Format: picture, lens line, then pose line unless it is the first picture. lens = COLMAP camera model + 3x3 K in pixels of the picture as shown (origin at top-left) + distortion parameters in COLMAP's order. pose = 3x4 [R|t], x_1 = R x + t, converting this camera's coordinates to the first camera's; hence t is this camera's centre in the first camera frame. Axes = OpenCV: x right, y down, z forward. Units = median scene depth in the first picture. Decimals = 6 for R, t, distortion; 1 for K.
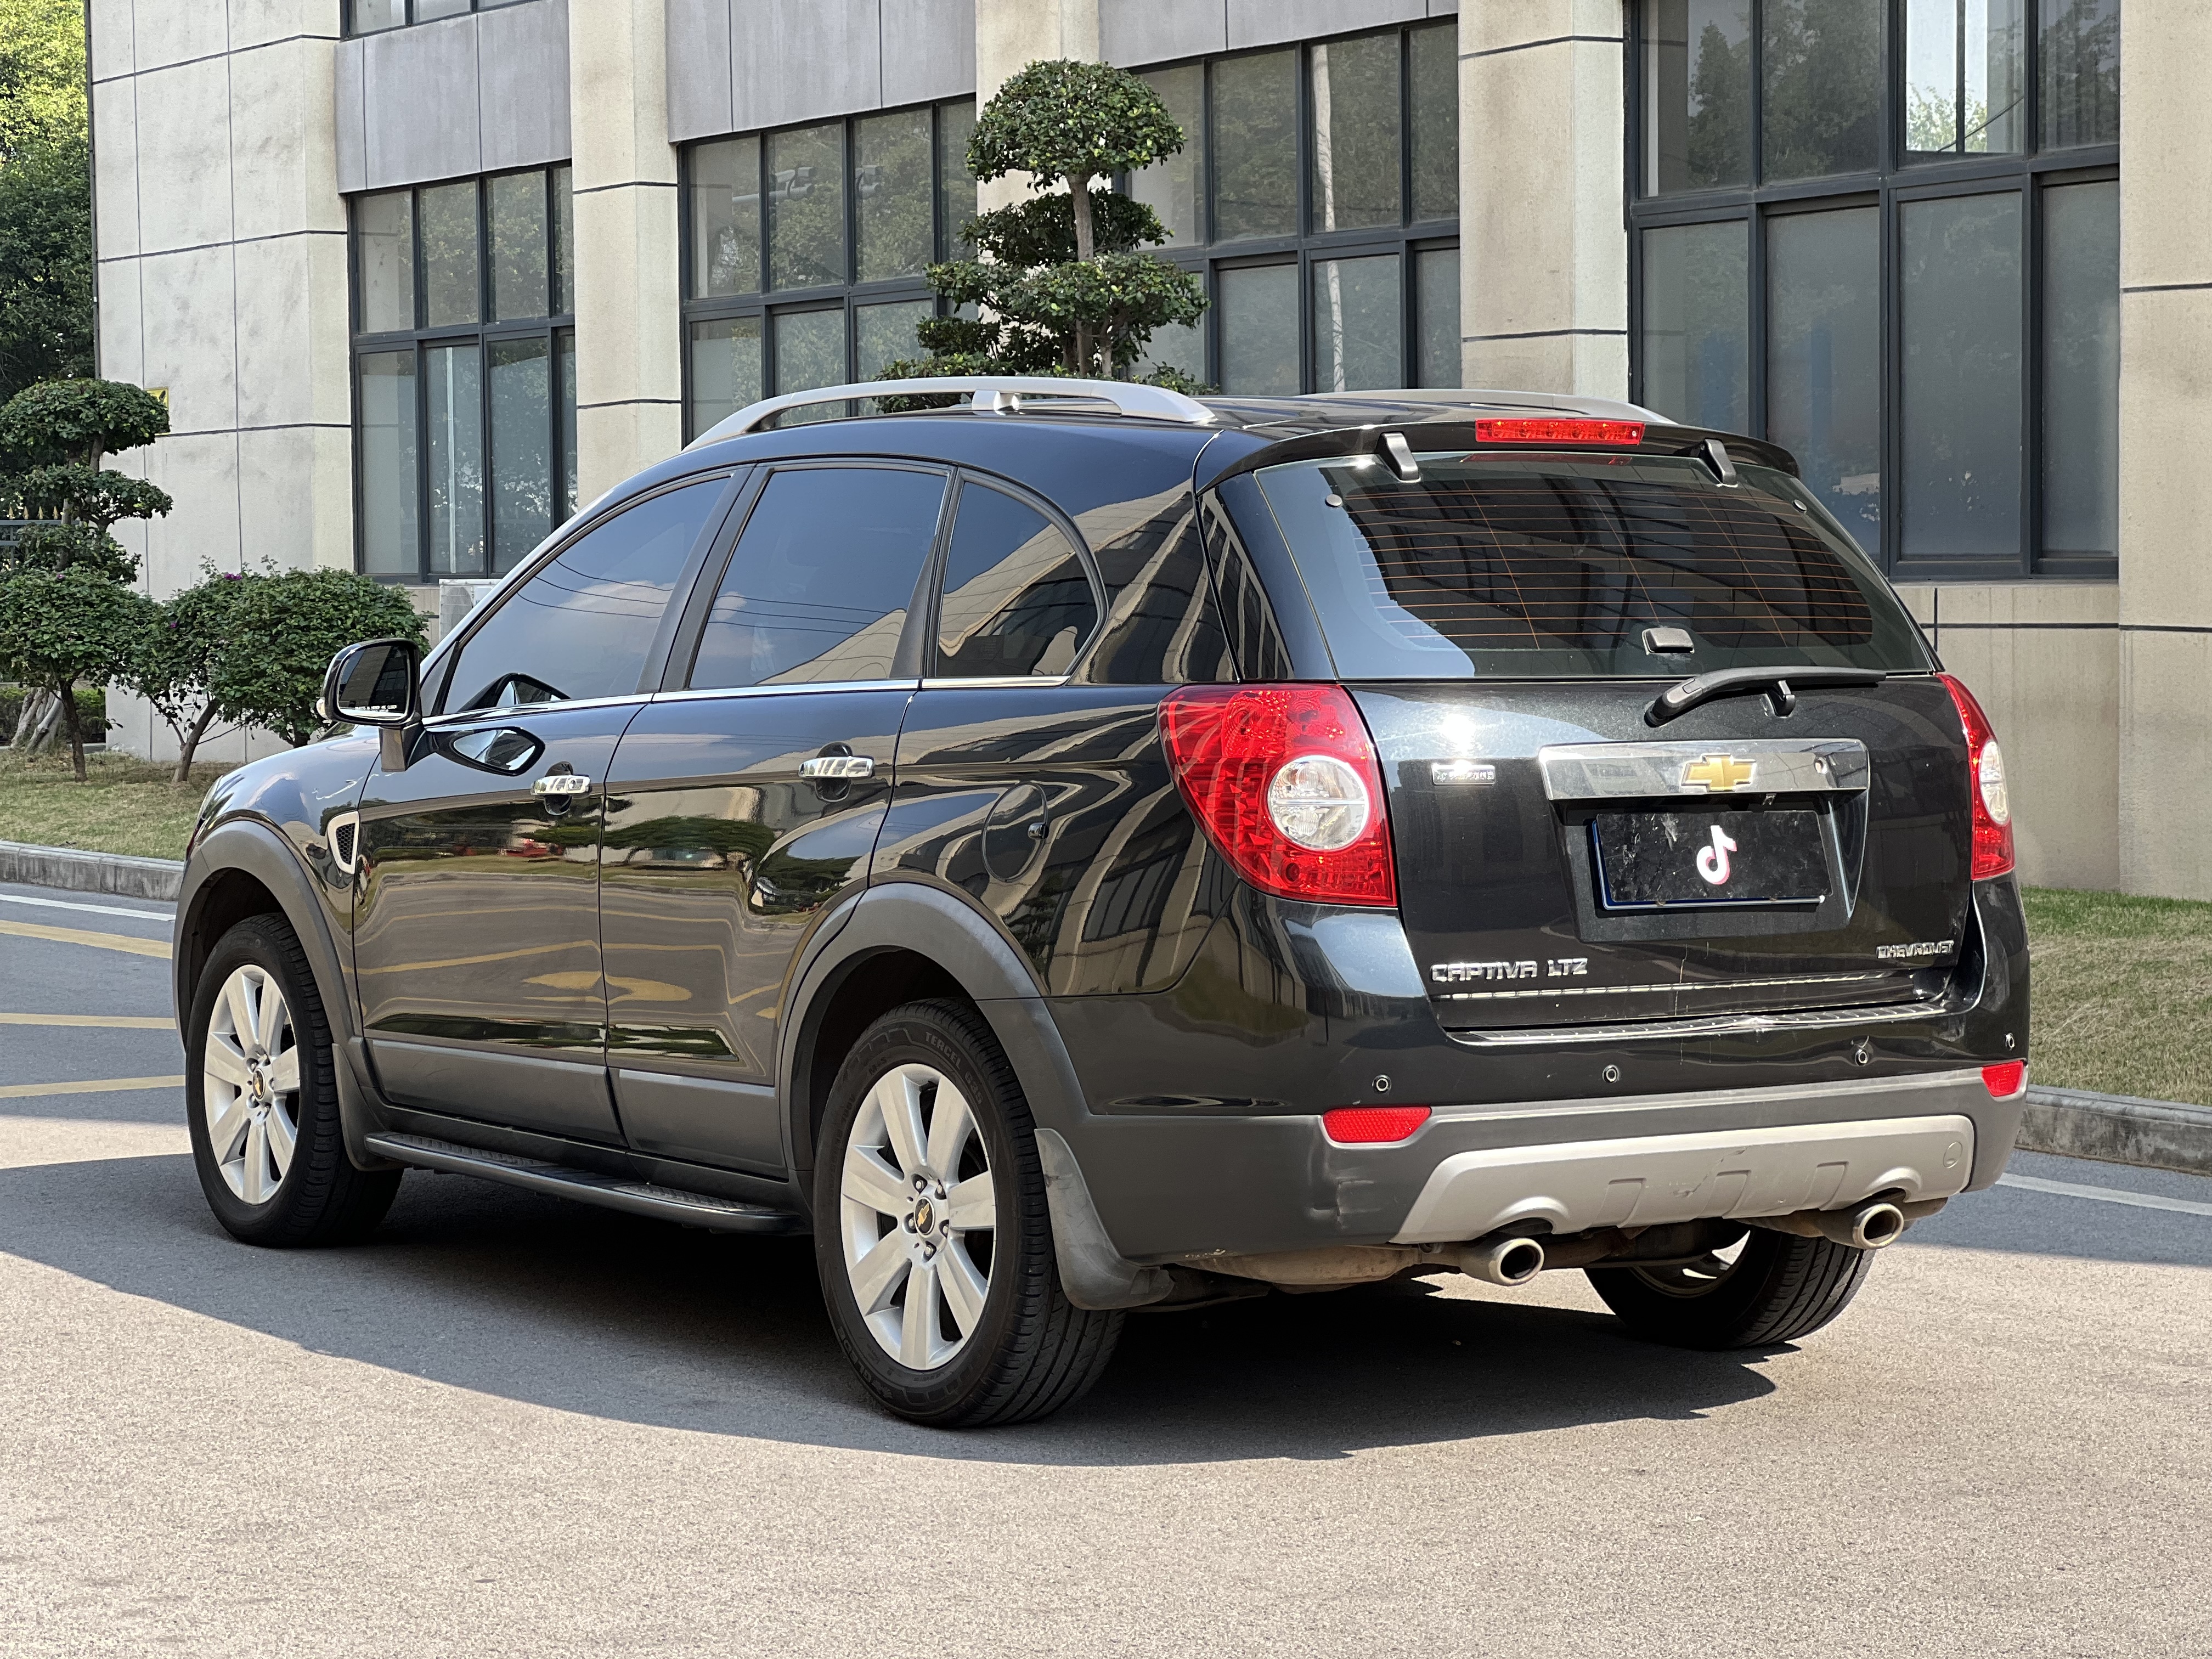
lens RADIAL K [[4922.0, 0, 1105.8], [0, 4922.0, 829.3], [0, 0, 1]] dist [-0.045157, 0.000000]
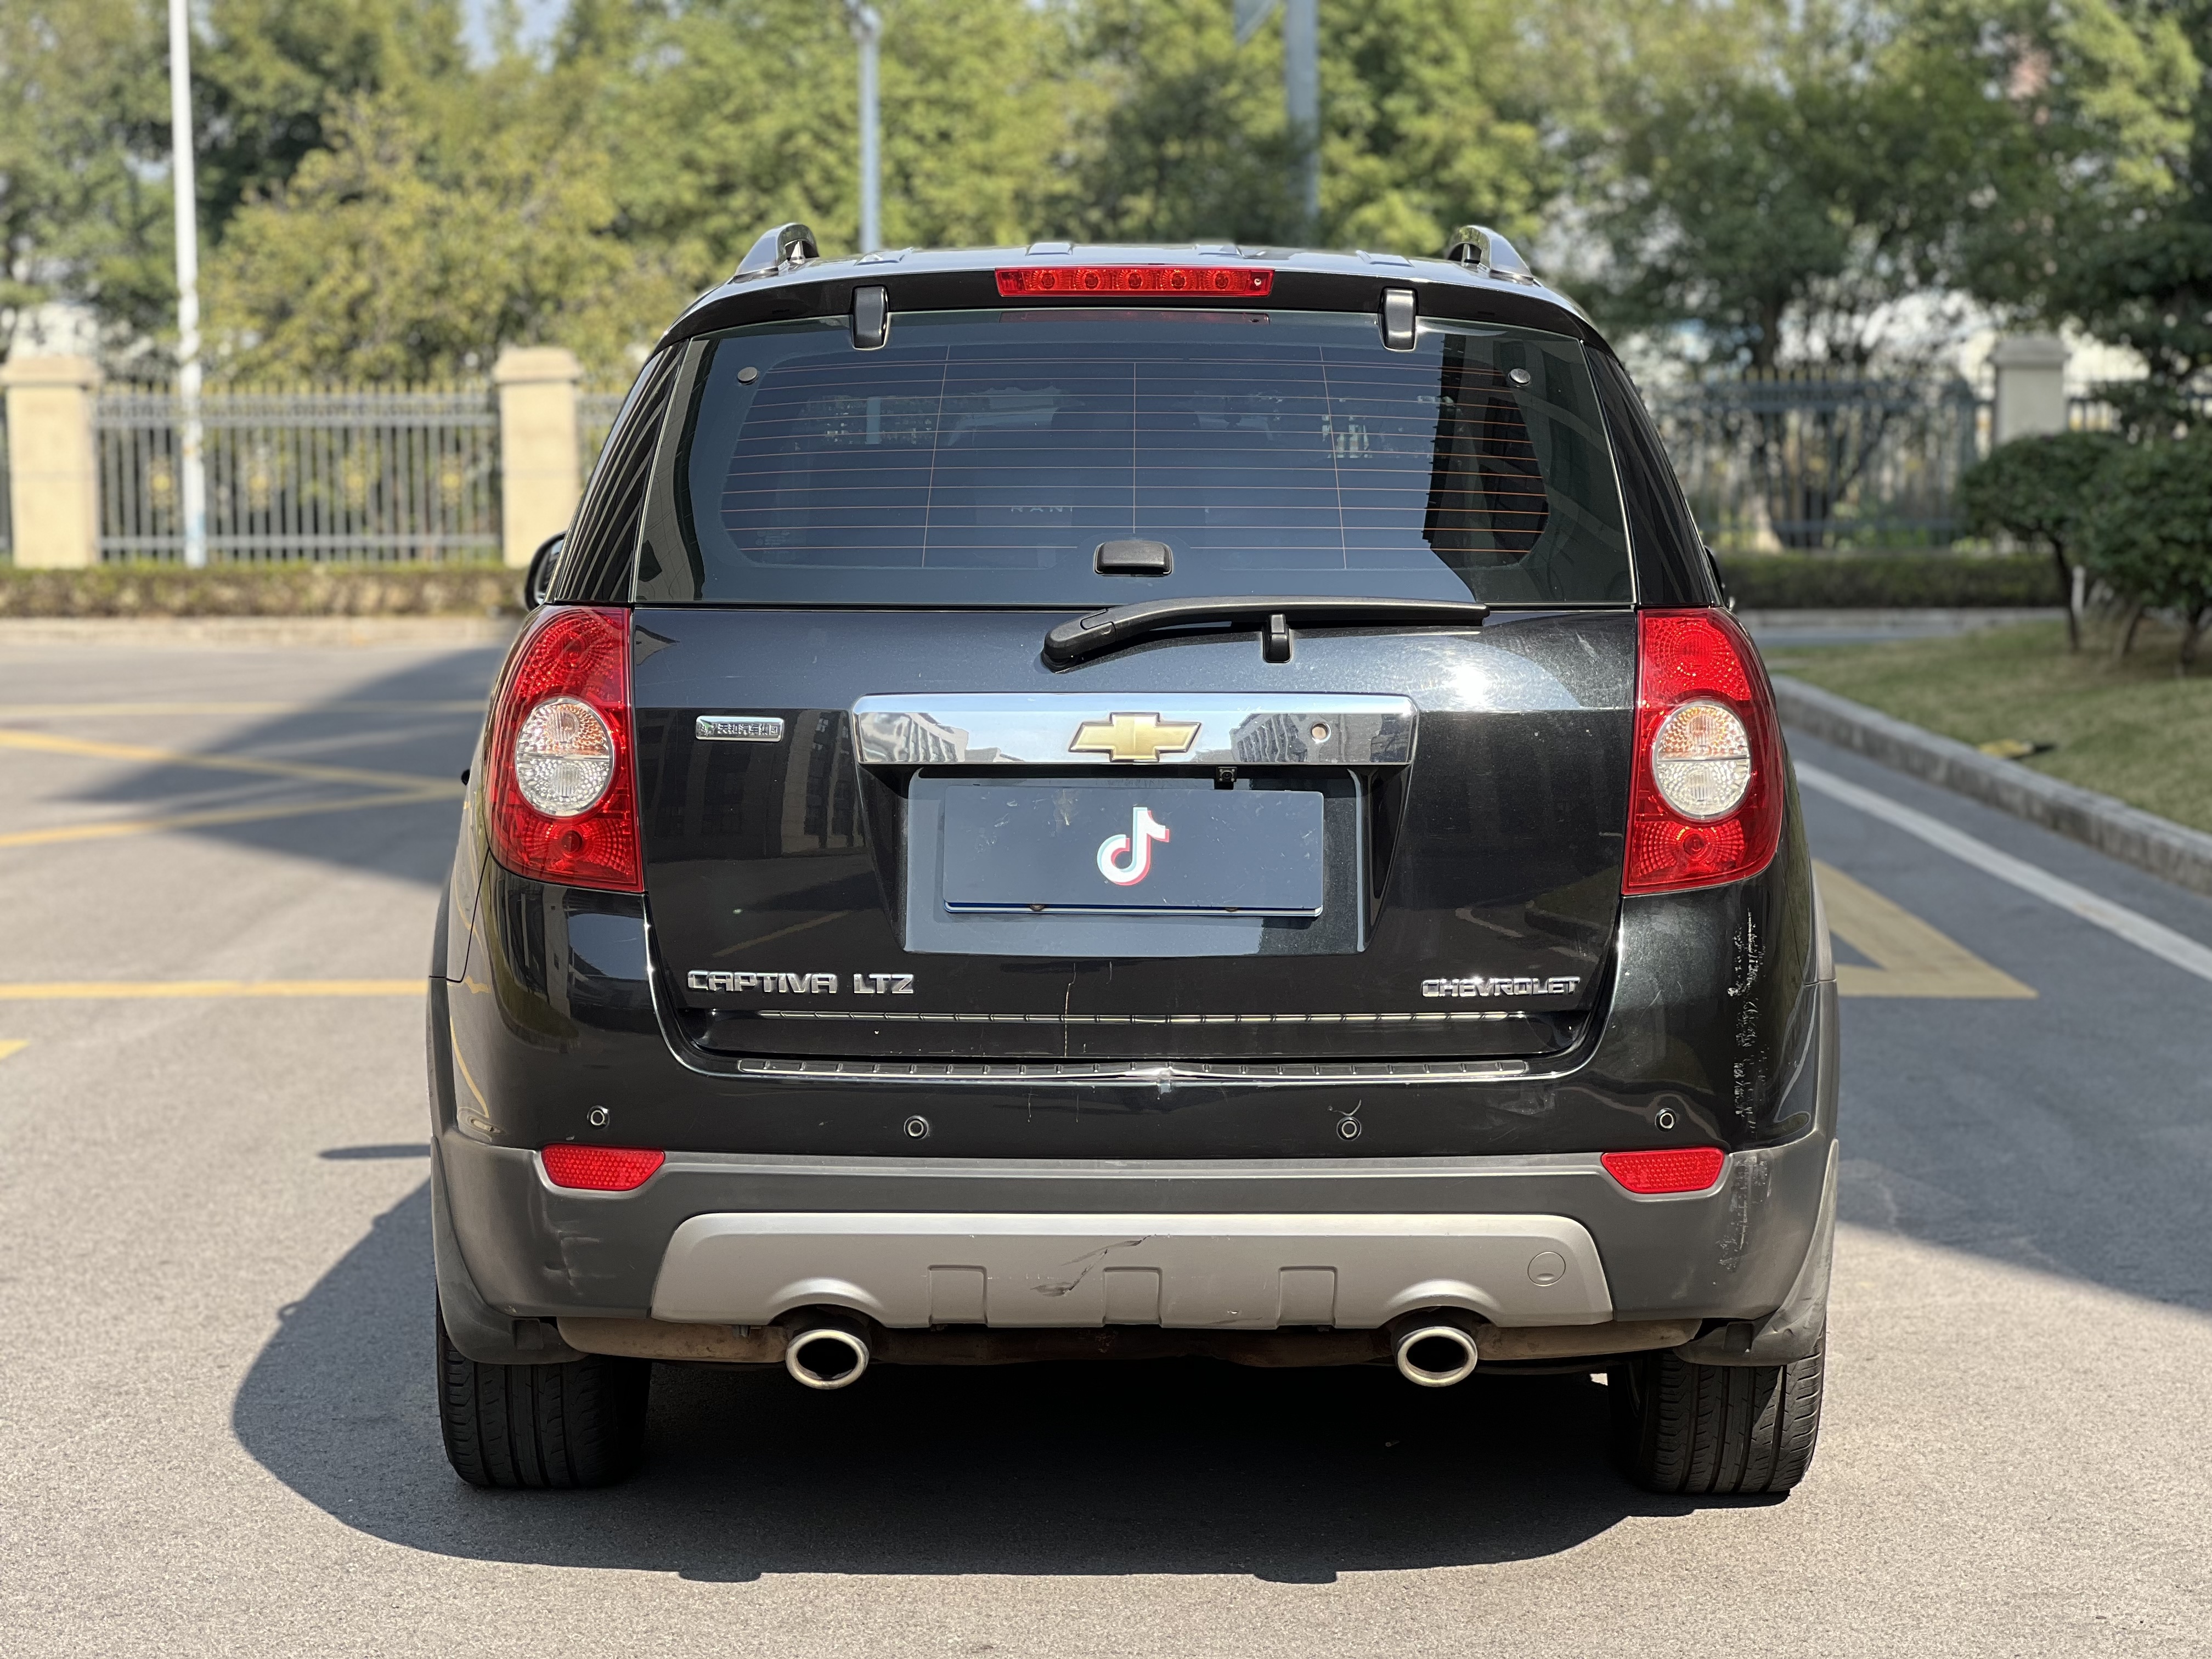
lens RADIAL K [[4922.0, 0, 1106.1], [0, 4922.0, 829.6], [0, 0, 1]] dist [-0.045157, 0.000000]
pose [[0.824522, 0.044198, -0.564101, 0.543485], [-0.026546, 0.998868, 0.039461, -0.026727], [0.565206, -0.017562, 0.824763, 0.378457]]
